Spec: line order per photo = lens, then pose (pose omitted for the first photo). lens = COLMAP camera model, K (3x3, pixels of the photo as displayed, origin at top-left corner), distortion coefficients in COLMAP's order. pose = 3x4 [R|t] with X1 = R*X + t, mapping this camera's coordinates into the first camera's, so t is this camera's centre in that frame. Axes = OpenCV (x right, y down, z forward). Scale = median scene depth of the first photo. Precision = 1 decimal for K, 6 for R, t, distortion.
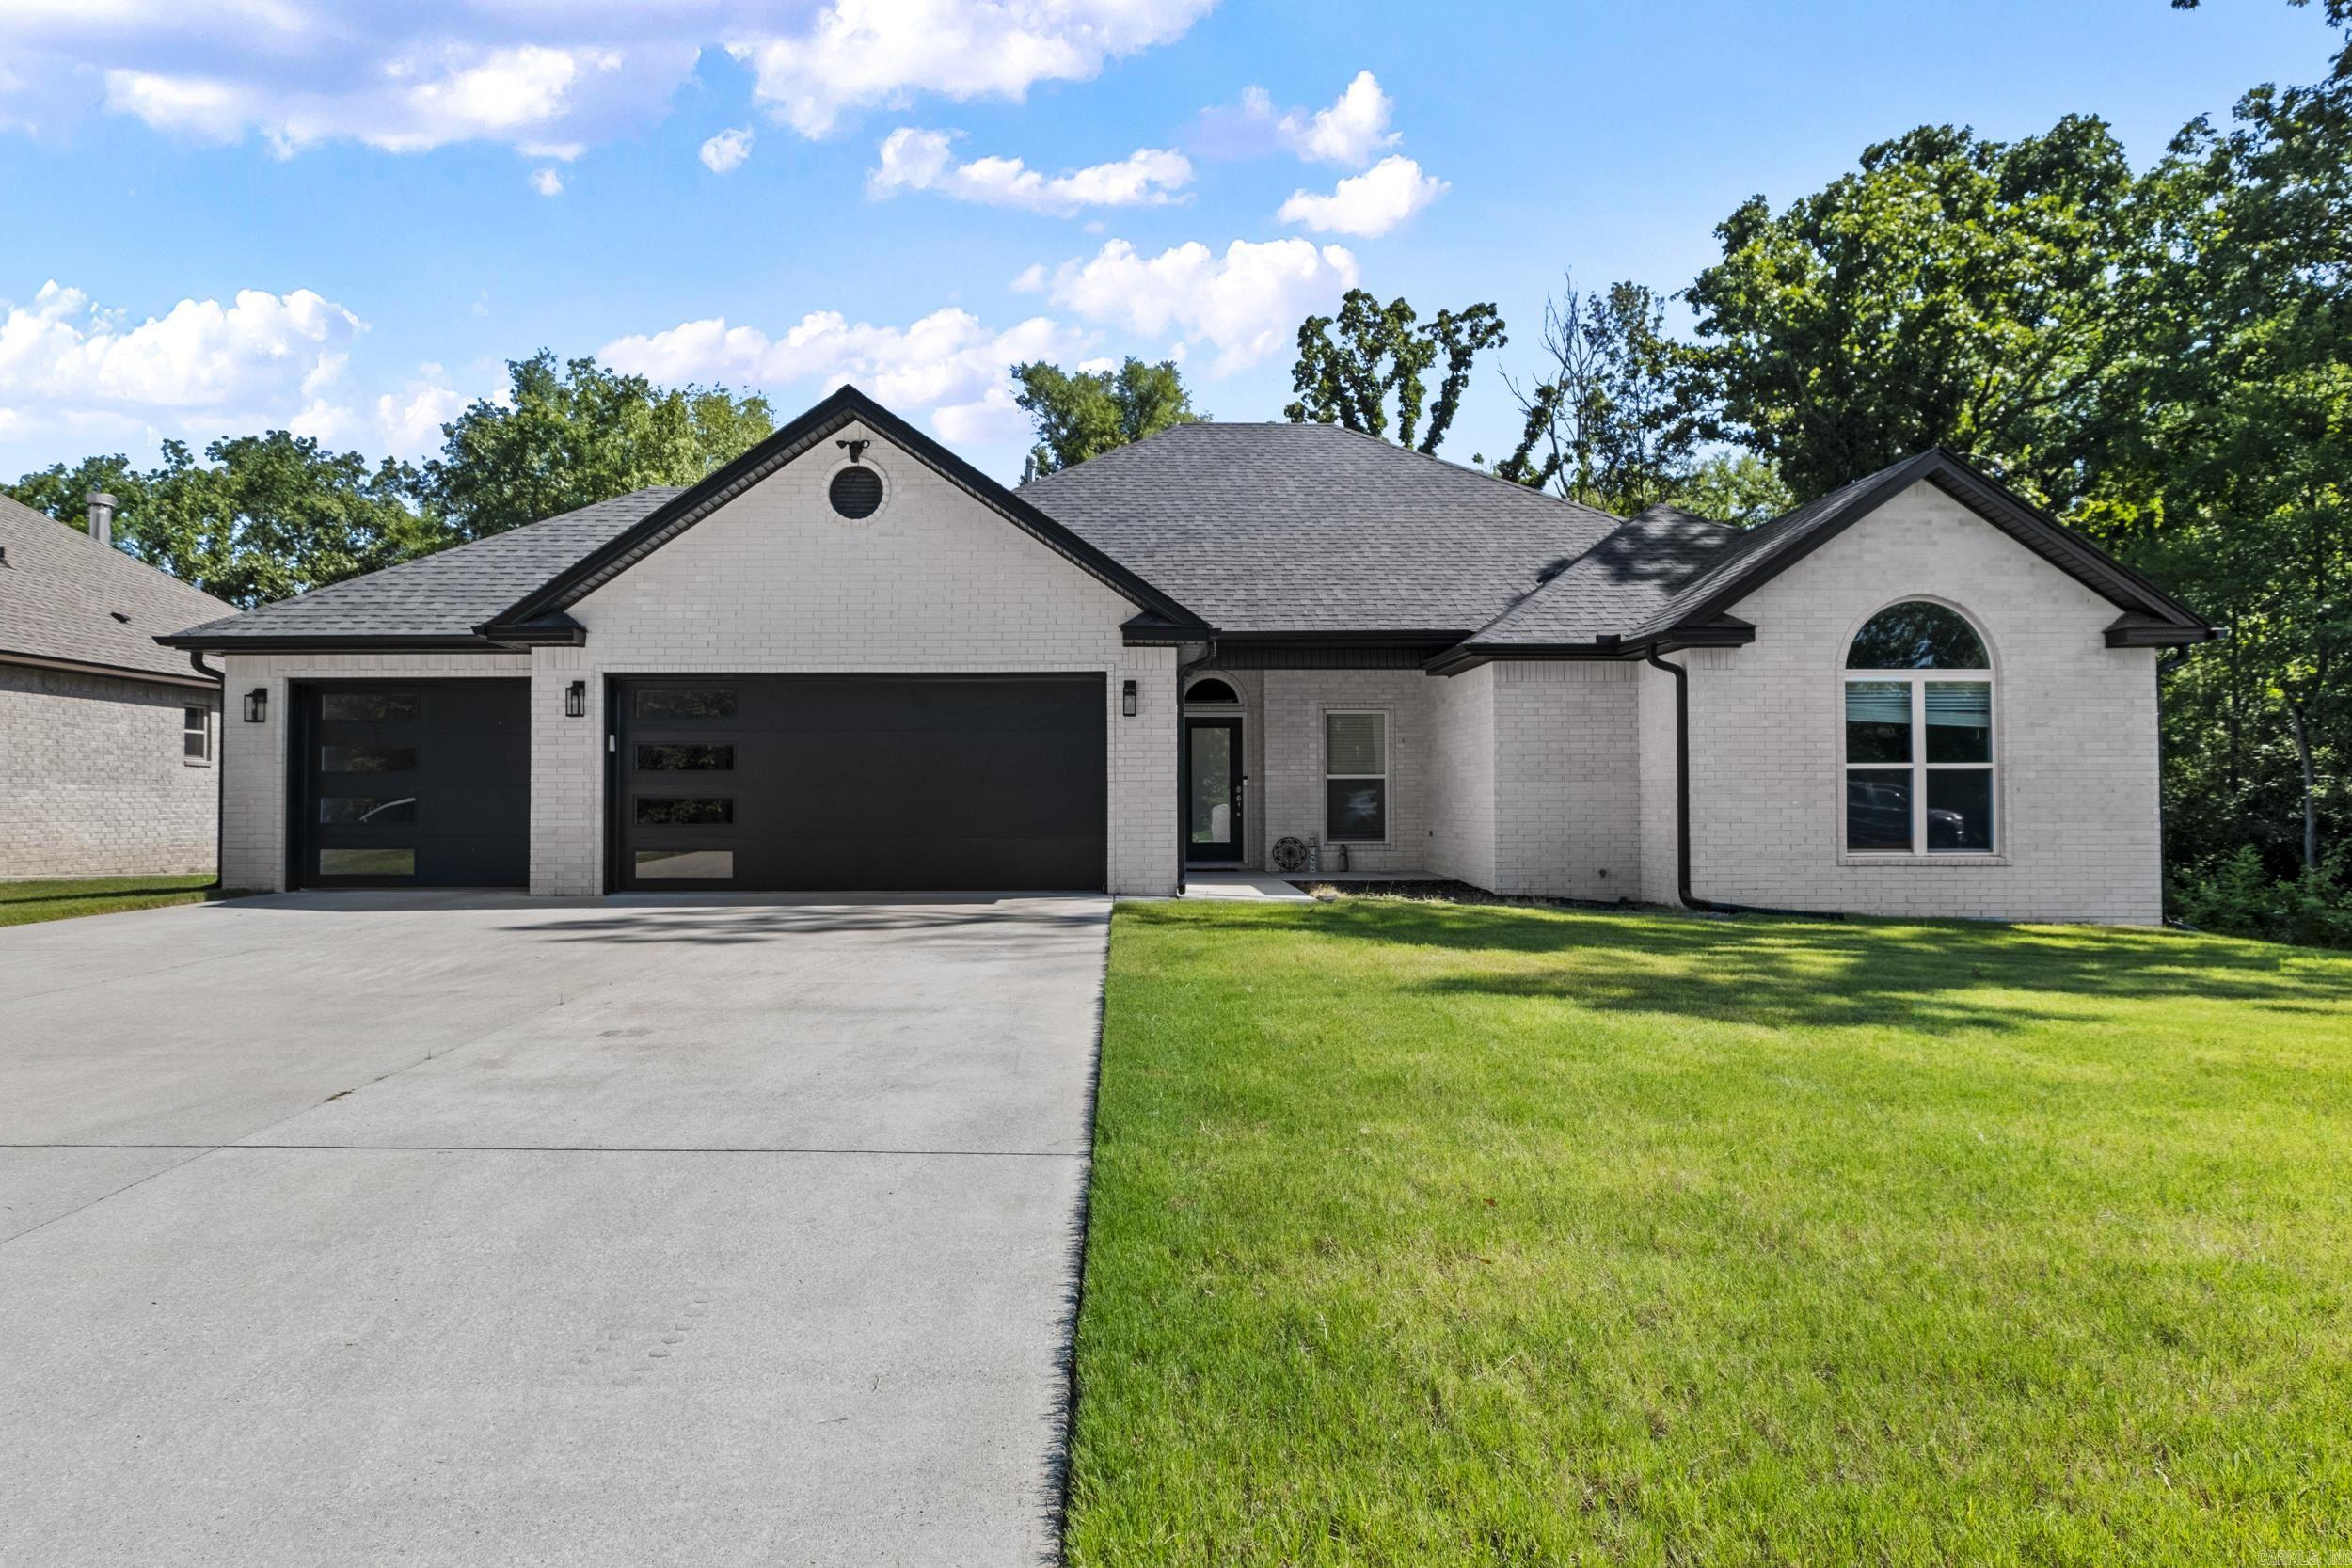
lens RADIAL K [[1257.8, 0, 1174.7], [0, 1257.8, 783.2], [0, 0, 1]] dist [-0.005552, -0.000446]
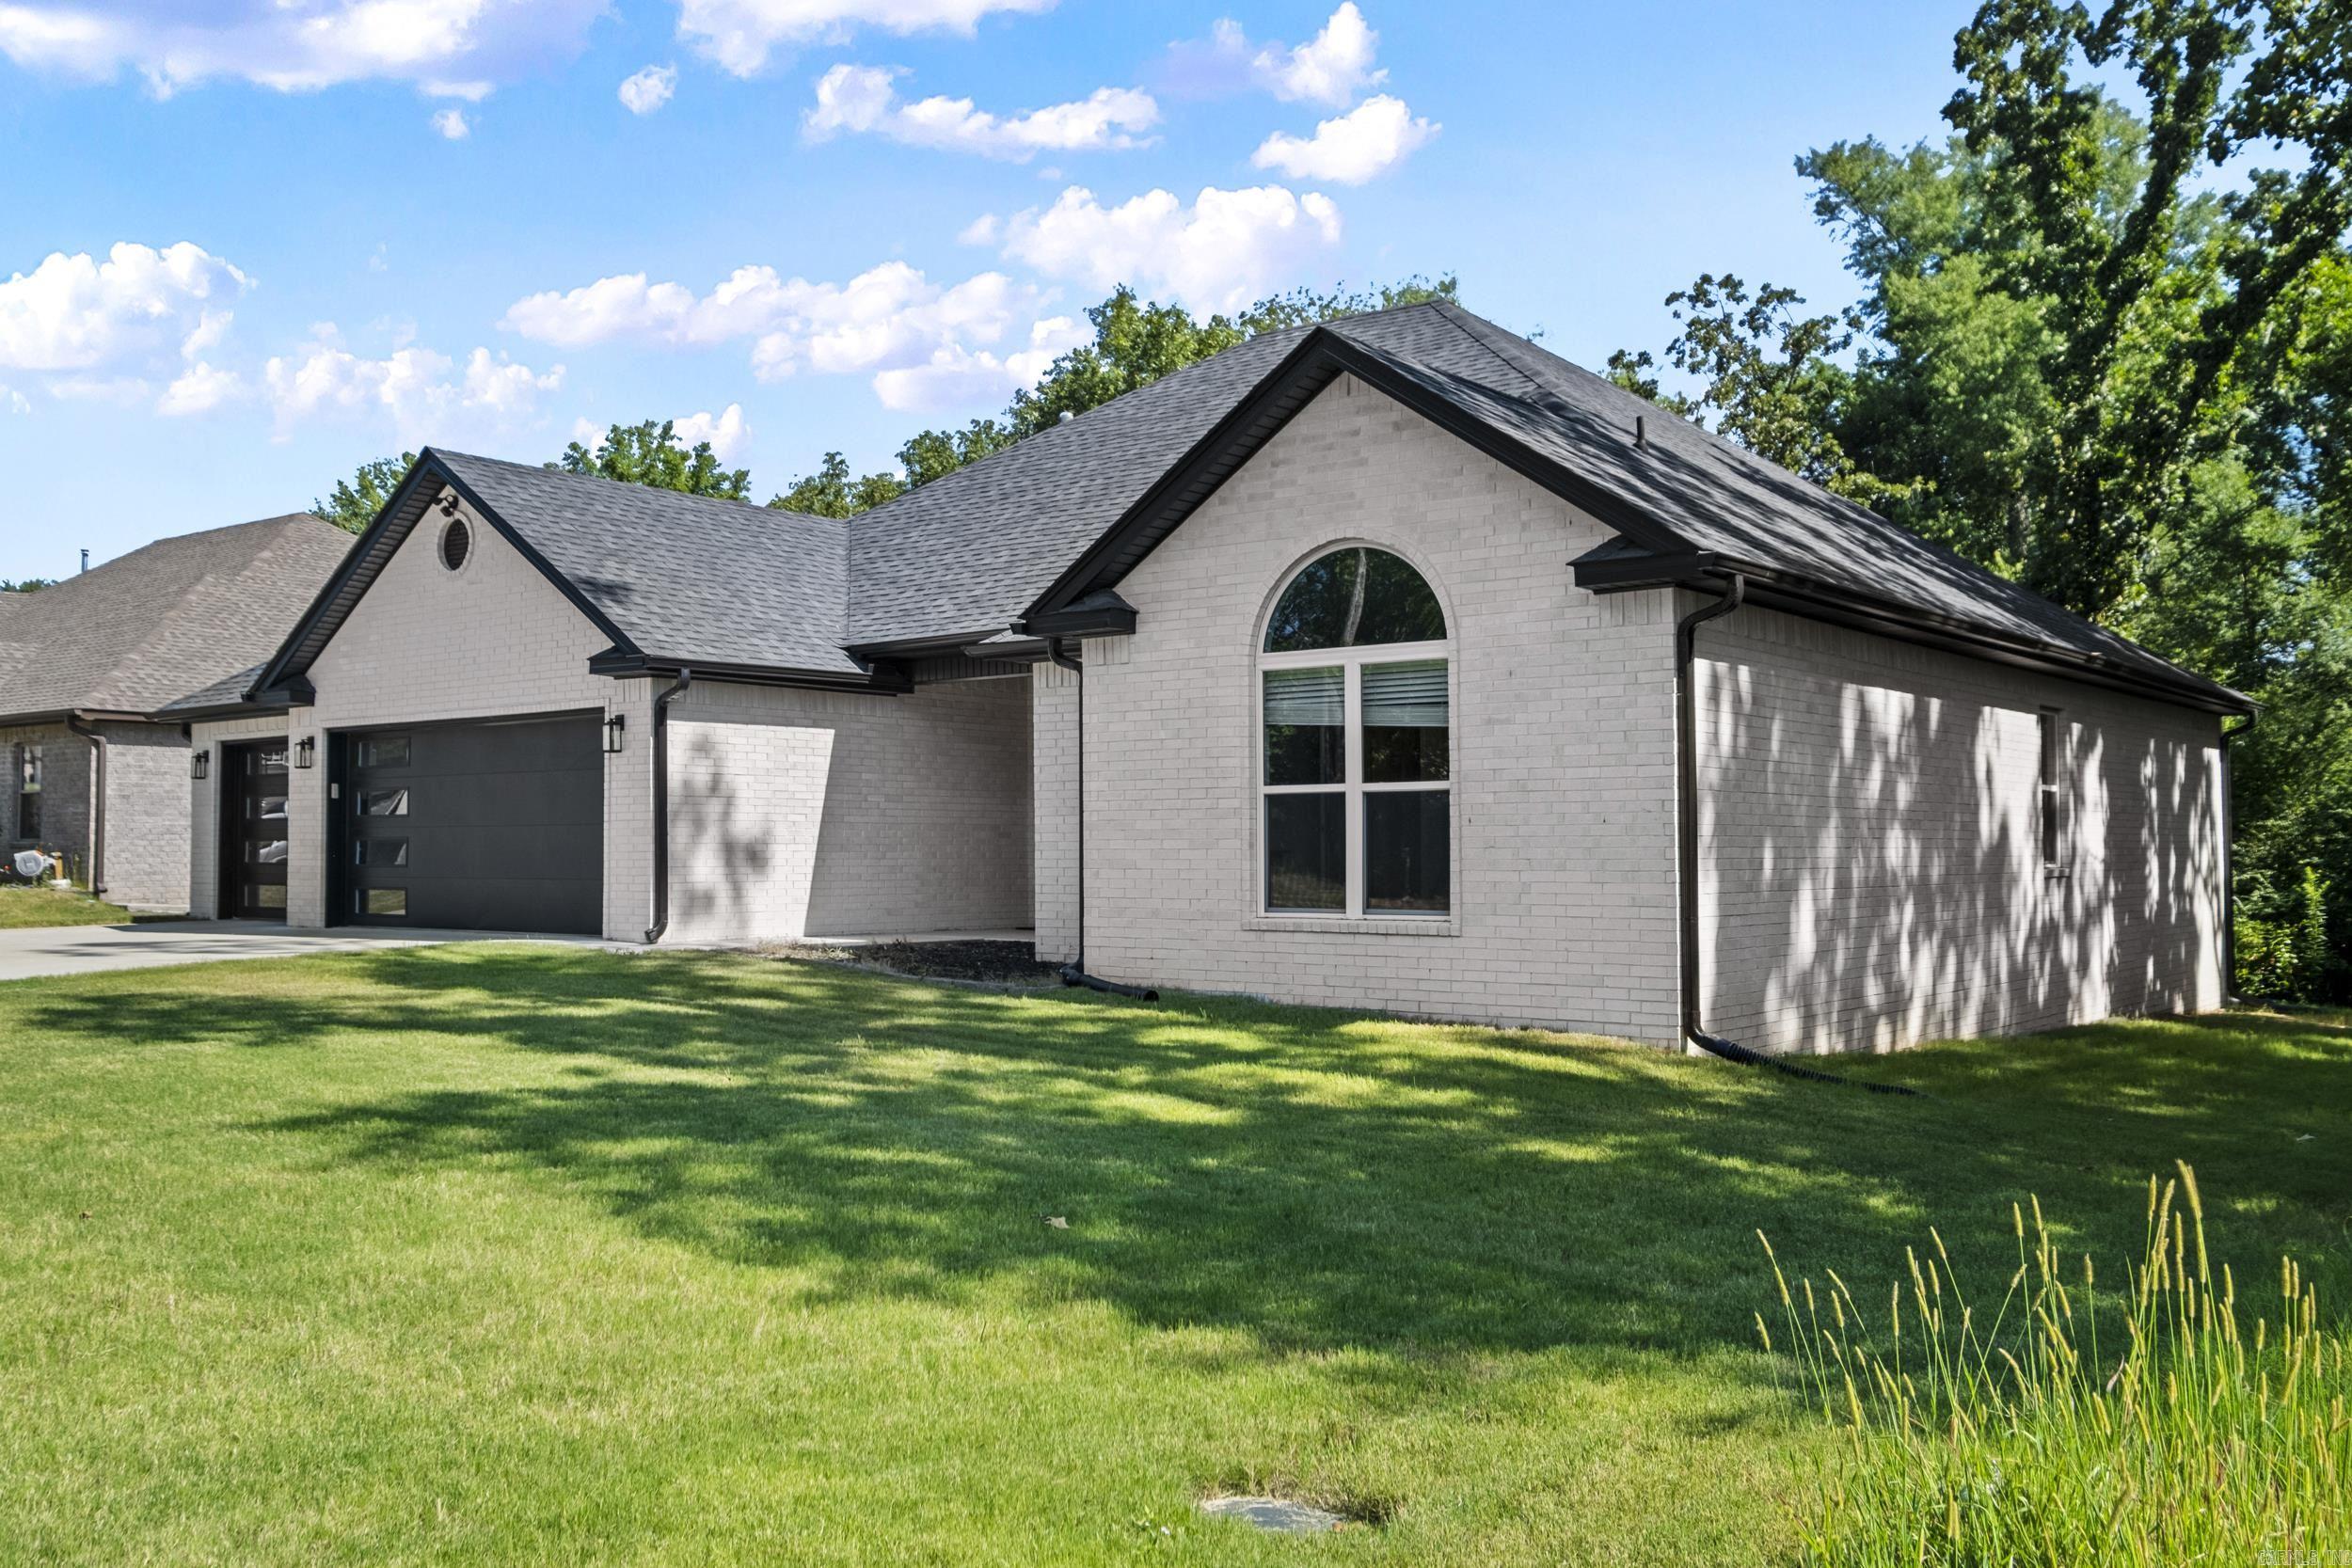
lens RADIAL K [[2000.6, 0, 1175.2], [0, 2000.6, 785.4], [0, 0, 1]] dist [-0.020458, -0.005149]
pose [[0.781583, -0.020766, -0.623455, 1.197650], [0.011293, 0.999753, -0.019143, 0.005072], [0.623698, 0.007921, 0.781625, 0.085522]]
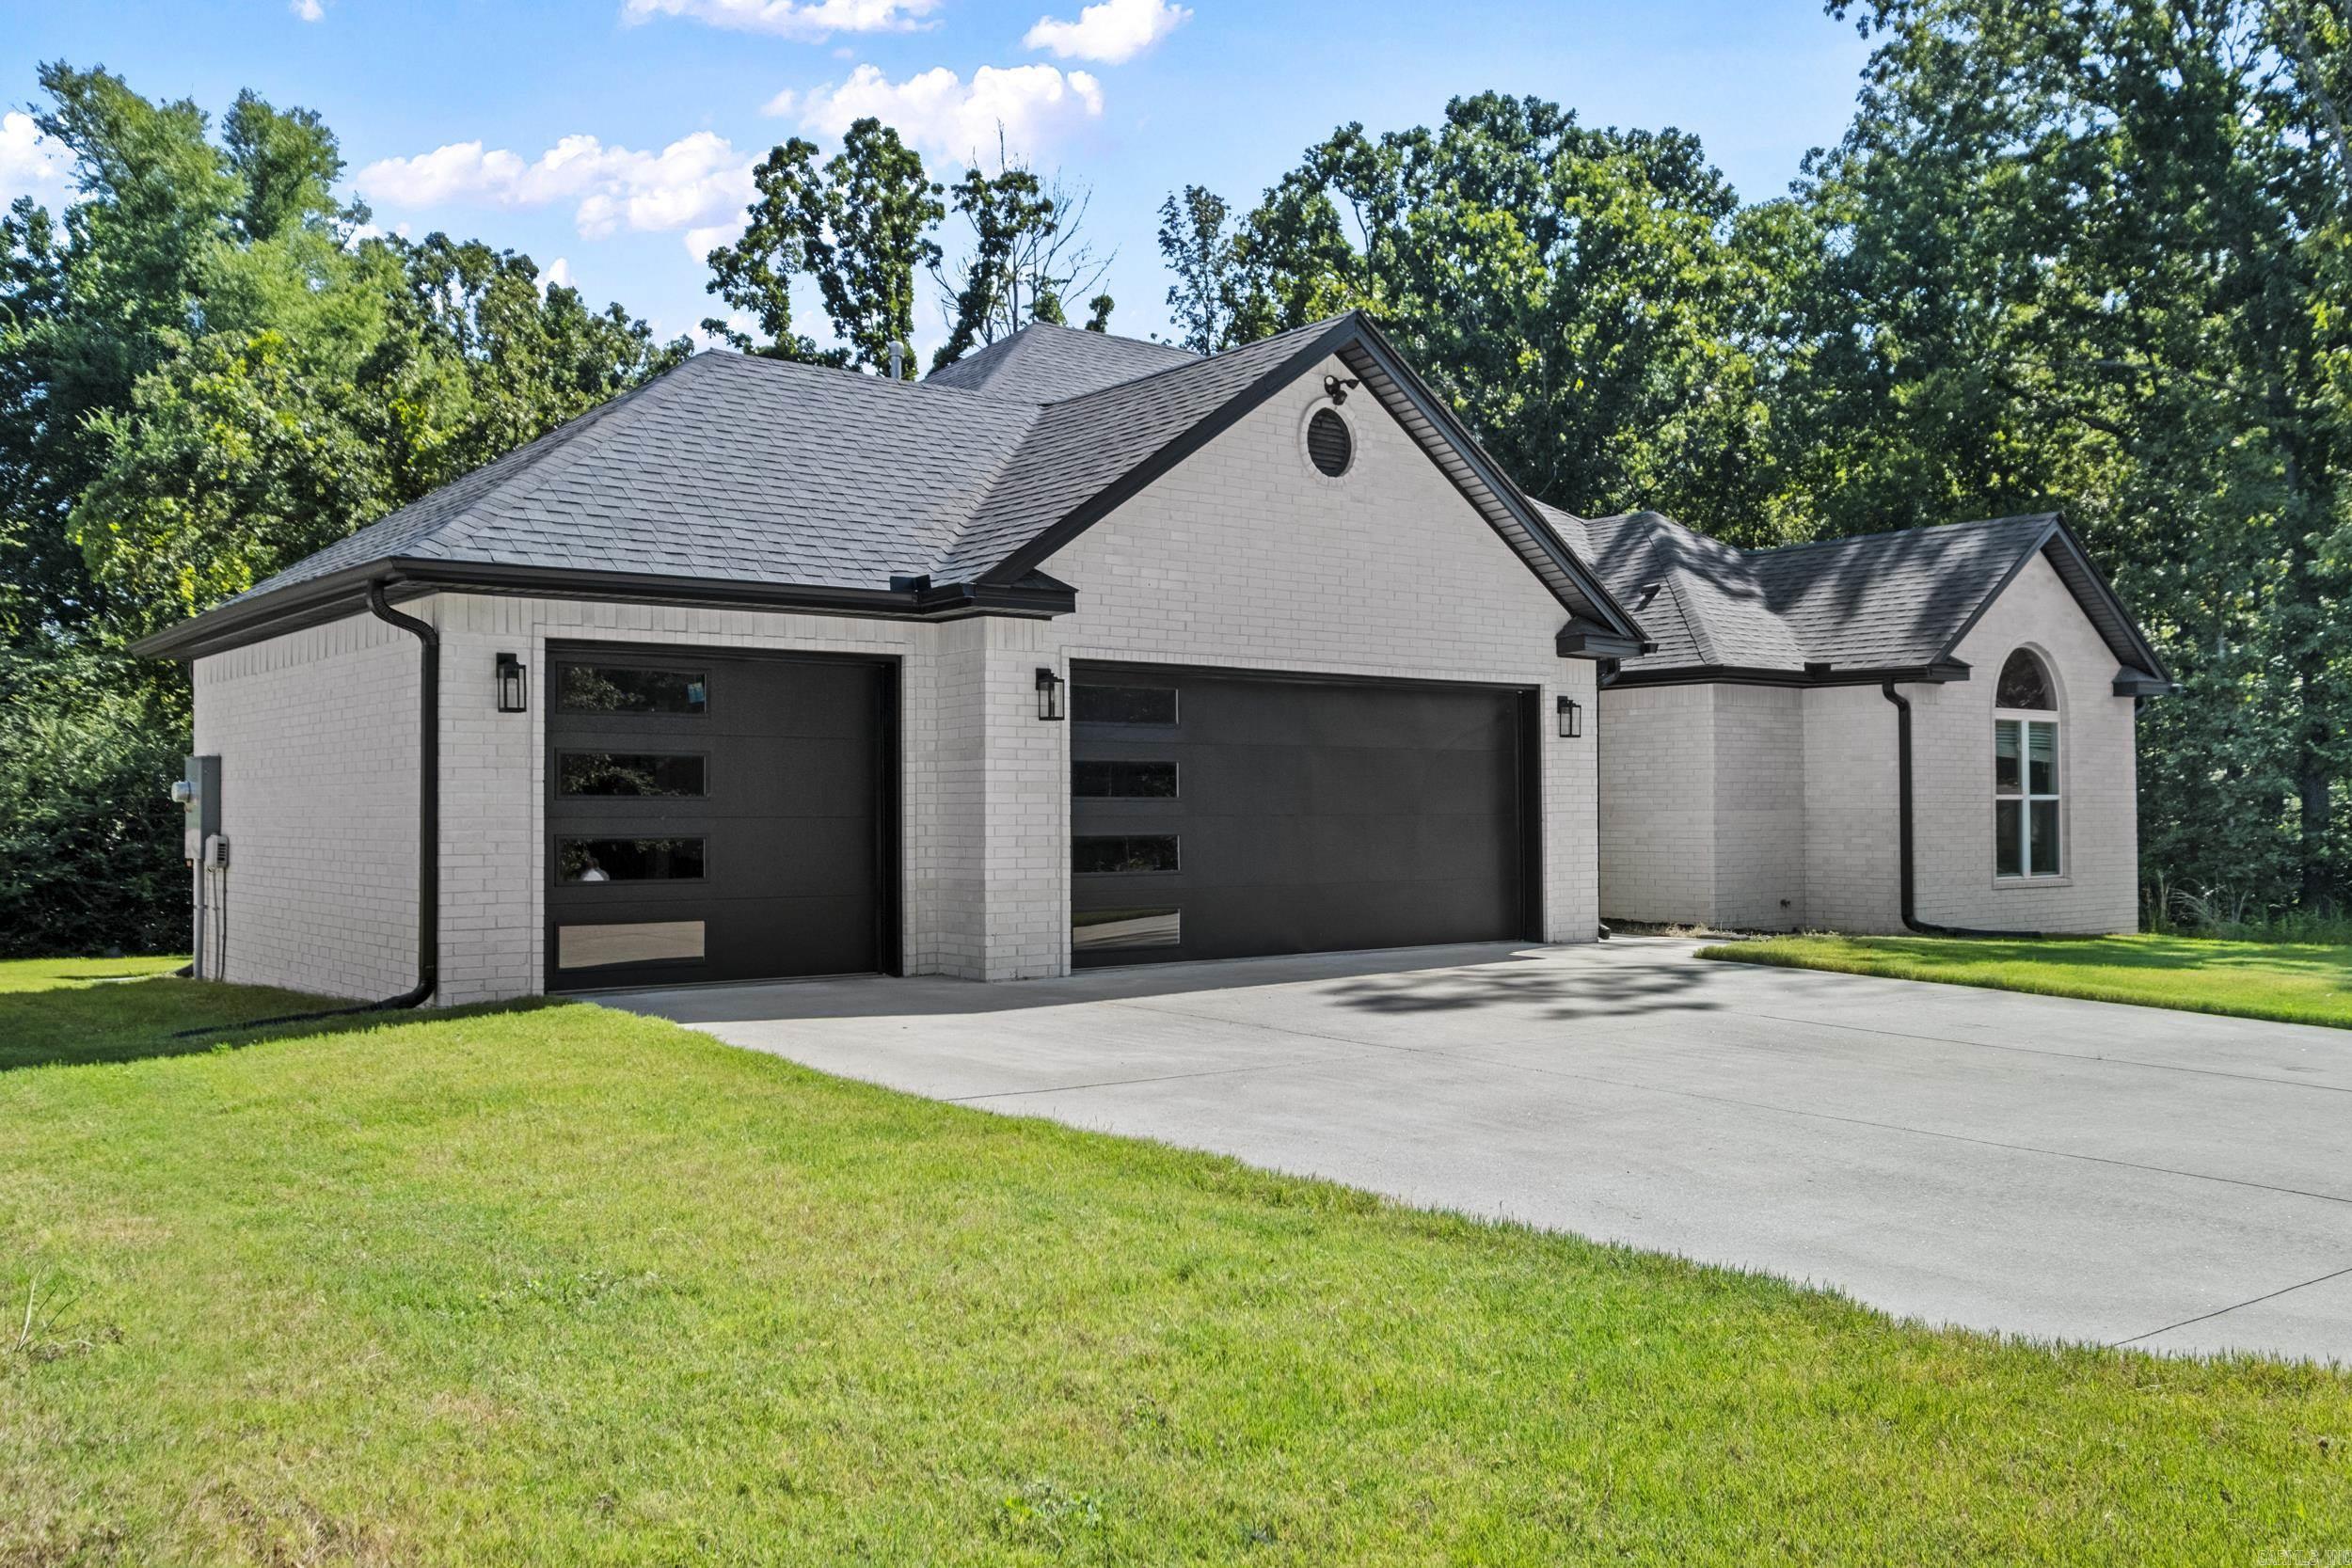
lens RADIAL K [[1882.7, 0, 1174.7], [0, 1882.7, 786.5], [0, 0, 1]] dist [0.001011, -0.009387]
pose [[0.797827, 0.006475, 0.602852, -1.016179], [-0.001142, 0.999957, -0.009229, -0.006487], [-0.602885, 0.006674, 0.797800, 0.122289]]
